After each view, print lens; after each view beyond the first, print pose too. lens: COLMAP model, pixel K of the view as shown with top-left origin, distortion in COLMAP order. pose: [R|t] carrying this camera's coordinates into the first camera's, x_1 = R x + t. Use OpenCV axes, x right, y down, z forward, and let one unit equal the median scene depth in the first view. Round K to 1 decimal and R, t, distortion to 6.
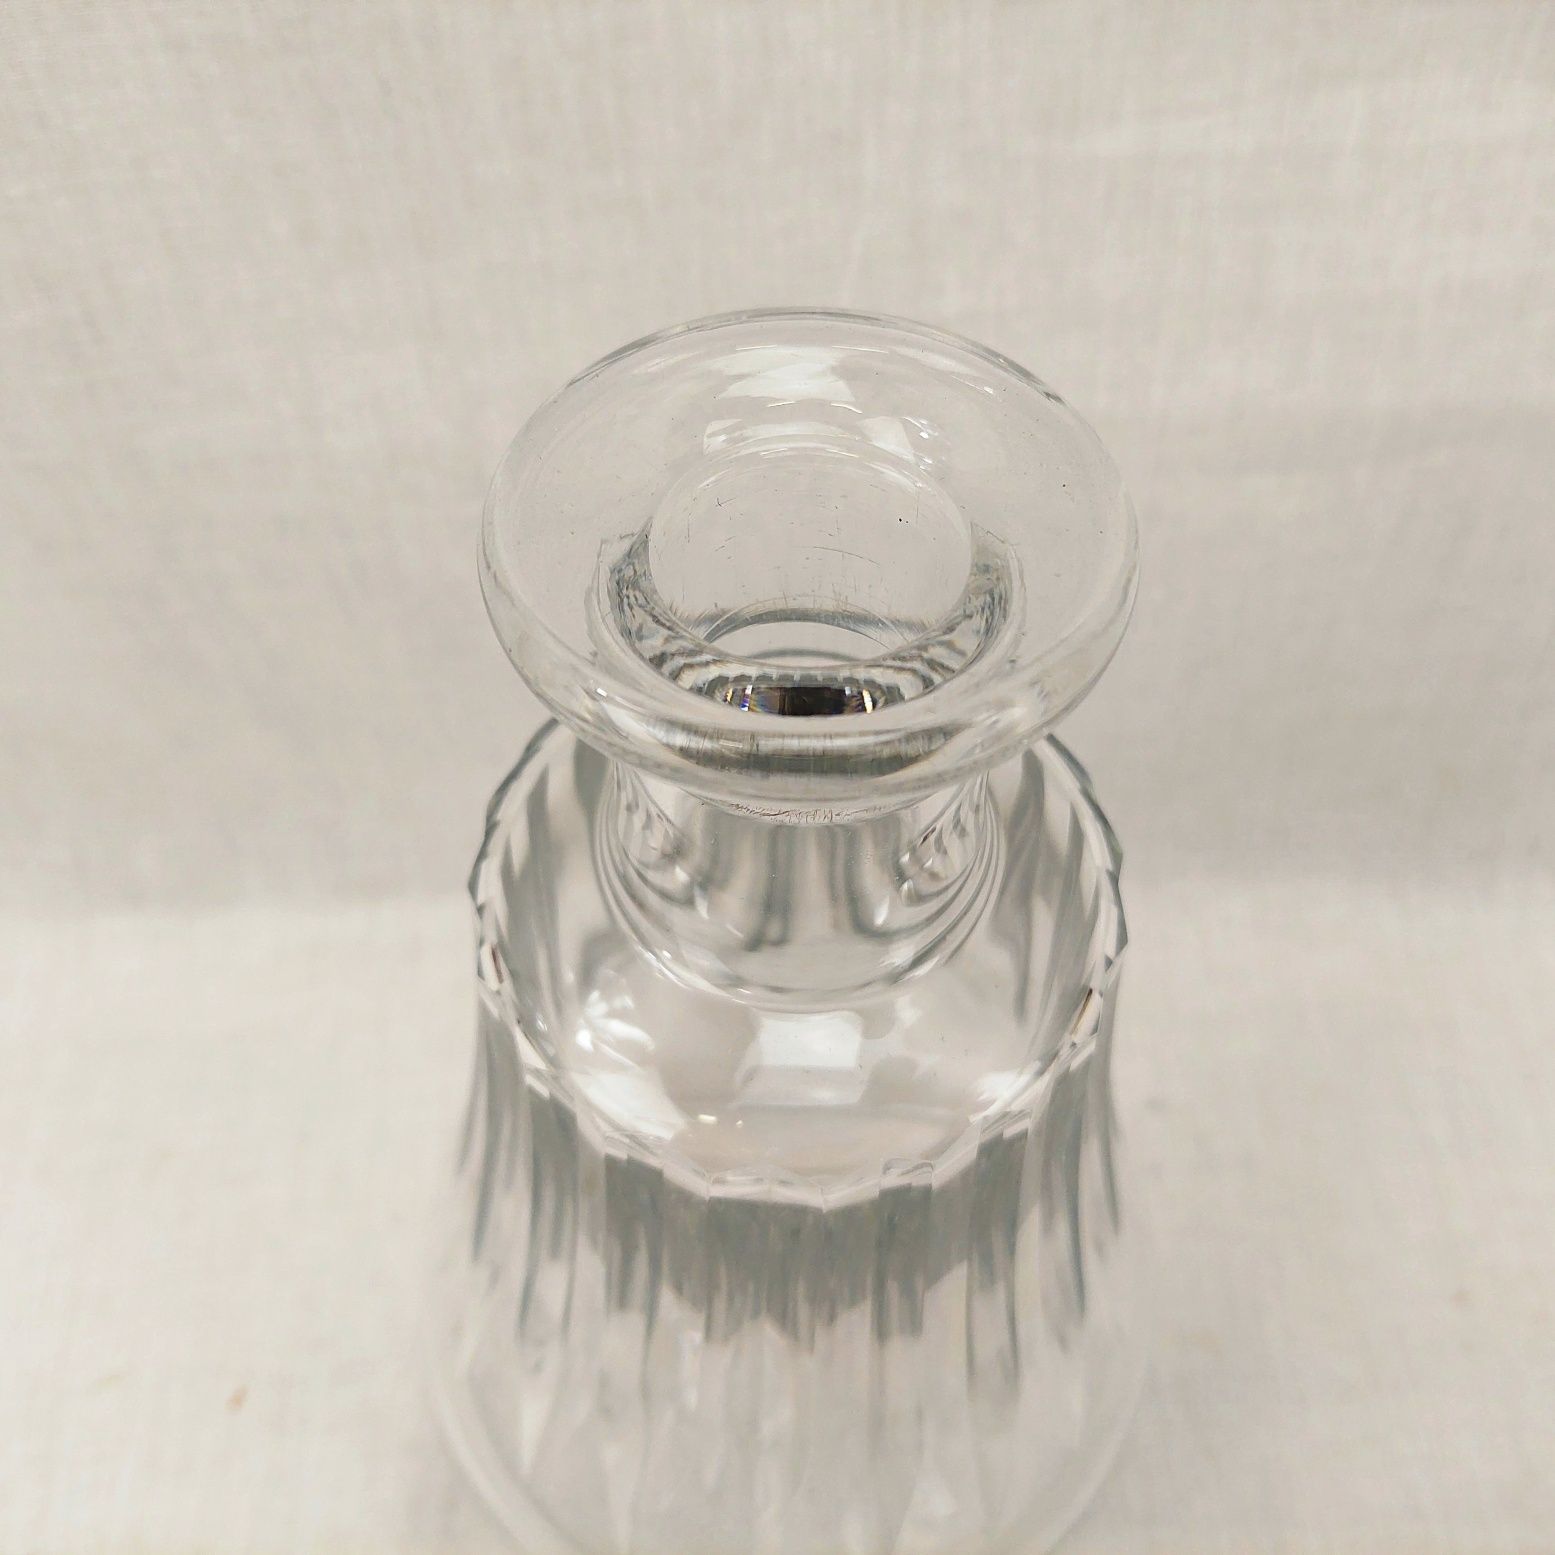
lens RADIAL K [[1599.2, 0, 785.7], [0, 1599.2, 776.4], [0, 0, 1]] dist [0.002930, -0.036991]
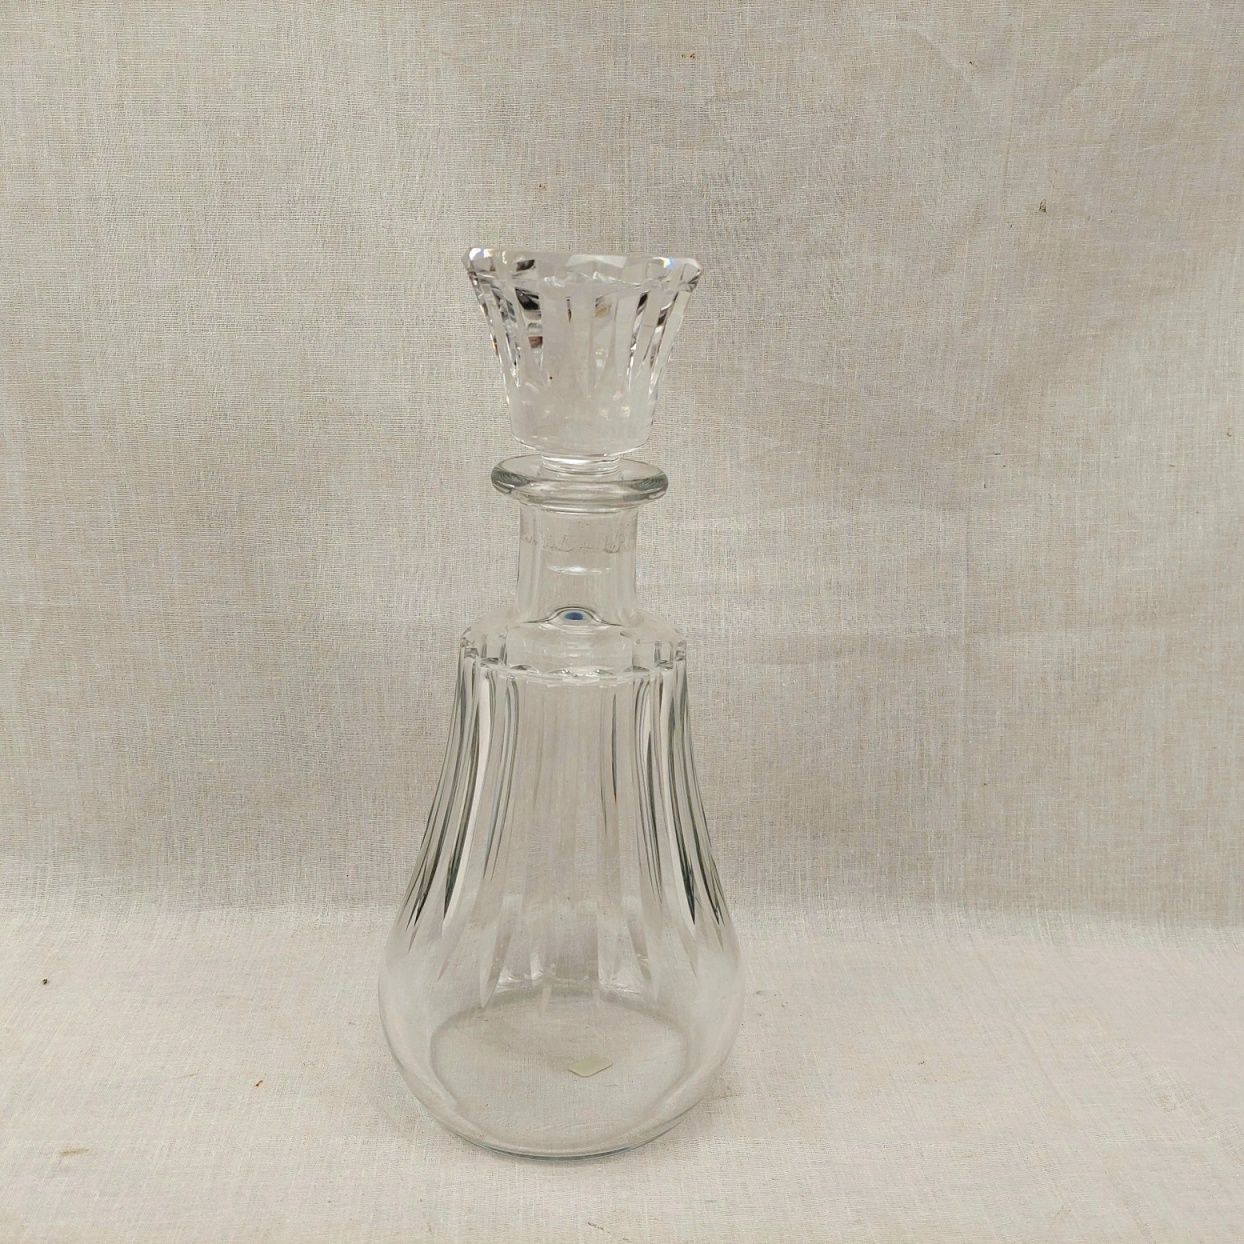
lens RADIAL K [[1187.1, 0, 622.8], [0, 1187.1, 577.4], [0, 0, 1]] dist [0.091013, -0.204511]
pose [[0.999320, 0.026876, 0.025253, 0.038817], [-0.005378, 0.783650, -0.621179, 1.282778], [-0.036484, 0.620621, 0.783262, -0.742058]]
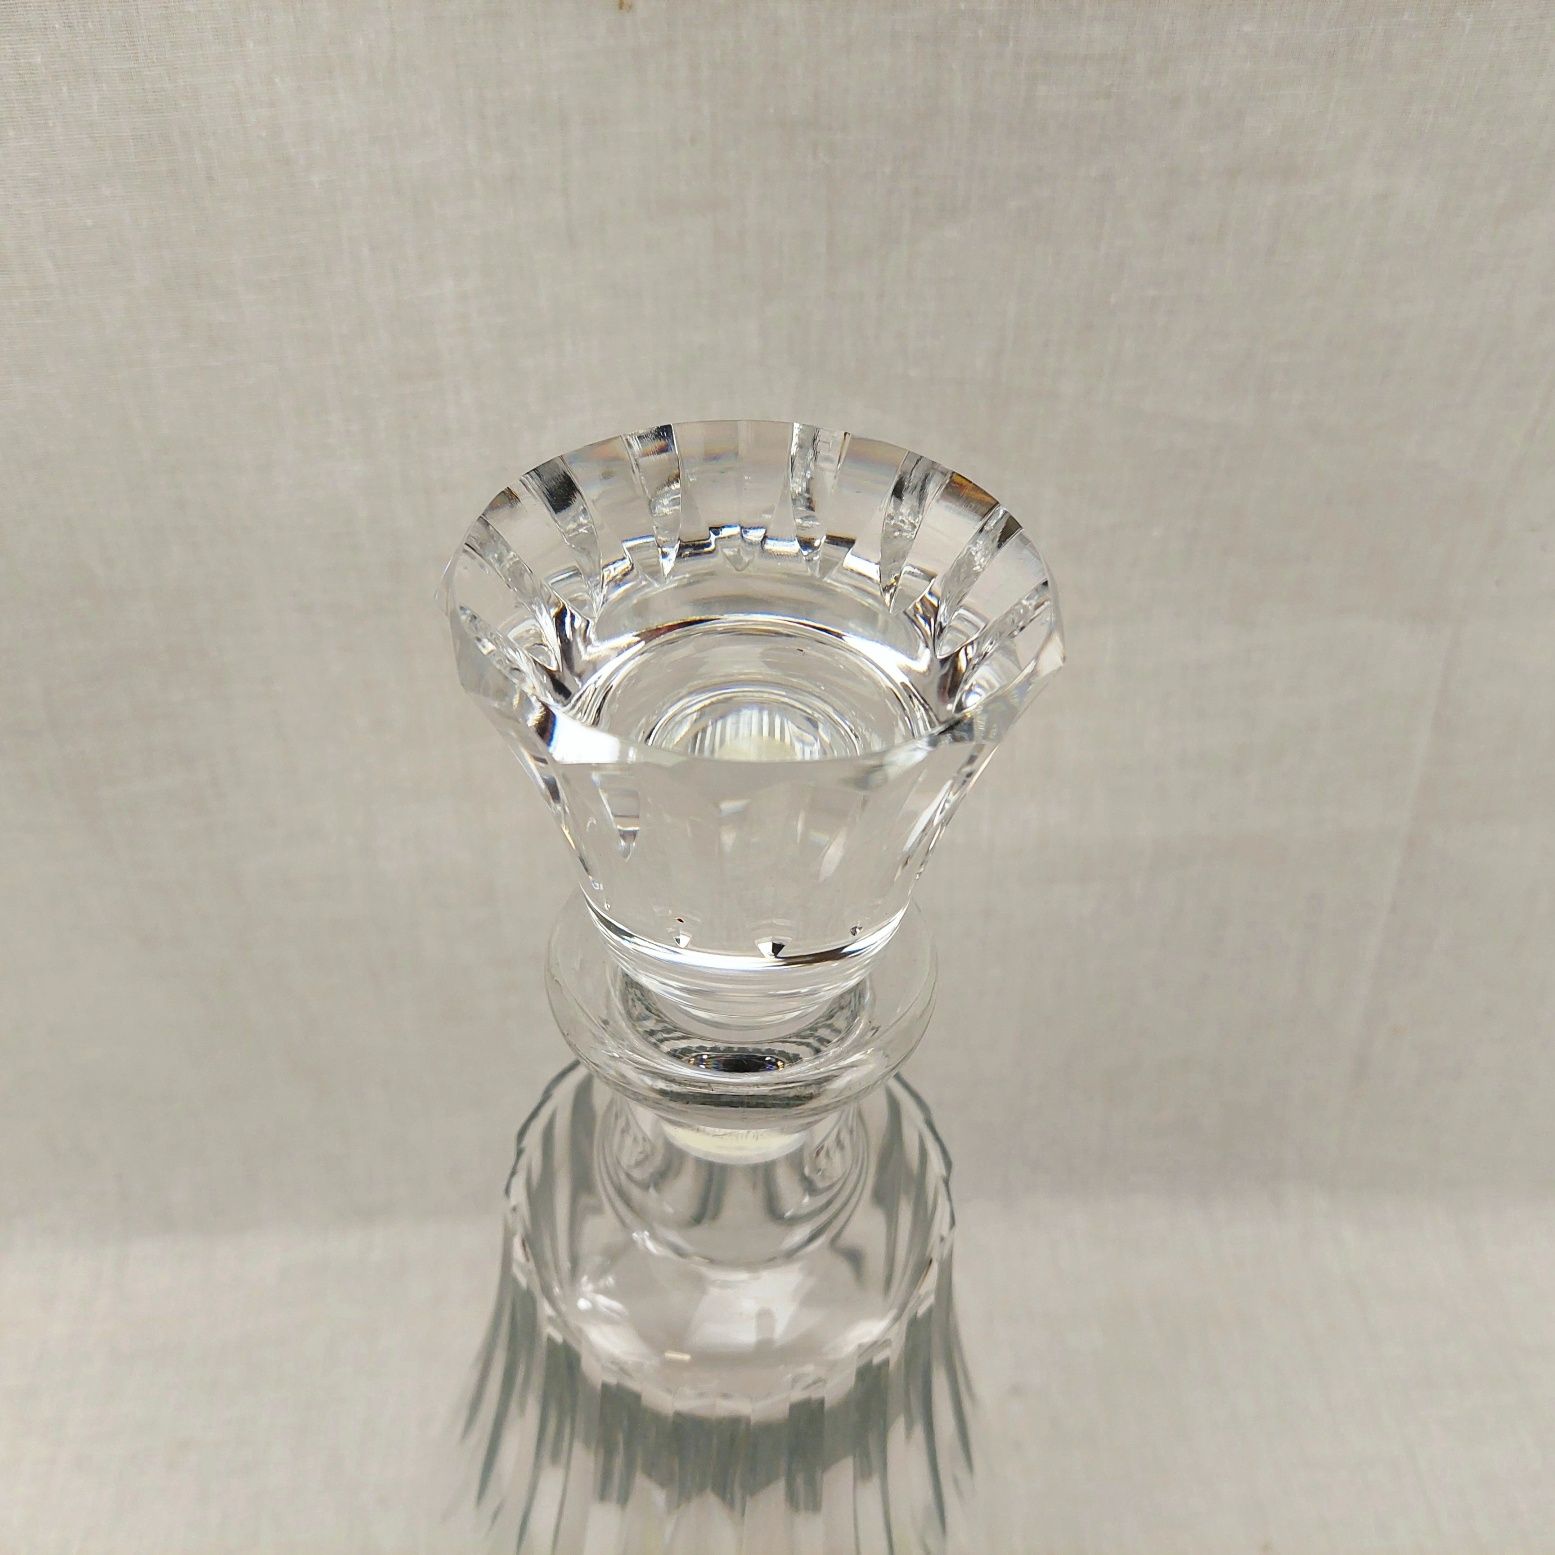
lens RADIAL K [[1599.2, 0, 785.7], [0, 1599.2, 776.4], [0, 0, 1]] dist [0.002930, -0.036991]
pose [[0.998255, 0.003464, 0.058950, -0.031257], [0.009115, 0.977276, -0.211777, 0.009732], [-0.058344, 0.211945, 0.975539, -0.510343]]
